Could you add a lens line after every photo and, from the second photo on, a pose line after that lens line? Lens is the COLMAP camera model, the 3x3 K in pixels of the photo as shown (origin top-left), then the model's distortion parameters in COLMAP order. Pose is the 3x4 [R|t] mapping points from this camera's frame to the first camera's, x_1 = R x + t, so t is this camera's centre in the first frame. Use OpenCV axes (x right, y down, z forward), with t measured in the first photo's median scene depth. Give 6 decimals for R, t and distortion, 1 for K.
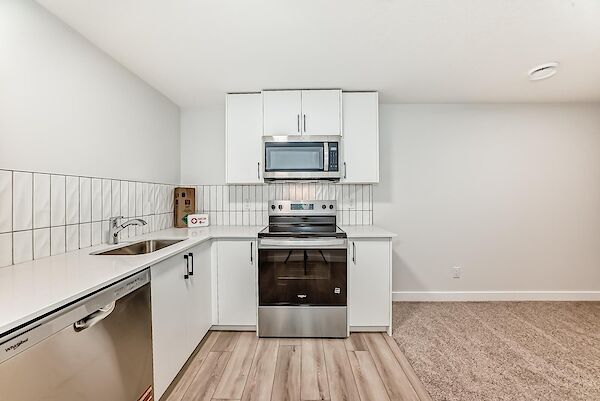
lens RADIAL K [[210.0, 0, 300.6], [0, 210.0, 197.1], [0, 0, 1]] dist [-0.023068, 0.000231]
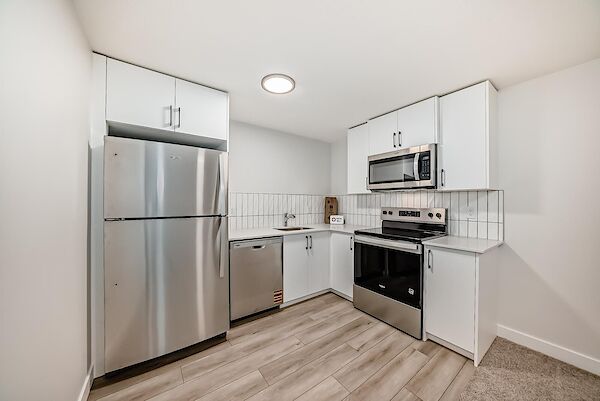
lens RADIAL K [[210.0, 0, 299.4], [0, 210.0, 202.1], [0, 0, 1]] dist [-0.023068, 0.000231]
pose [[0.598545, 0.004978, -0.801074, 0.598252], [-0.009177, 0.999958, -0.000643, -0.008448], [0.801036, 0.007736, 0.598566, -0.097306]]
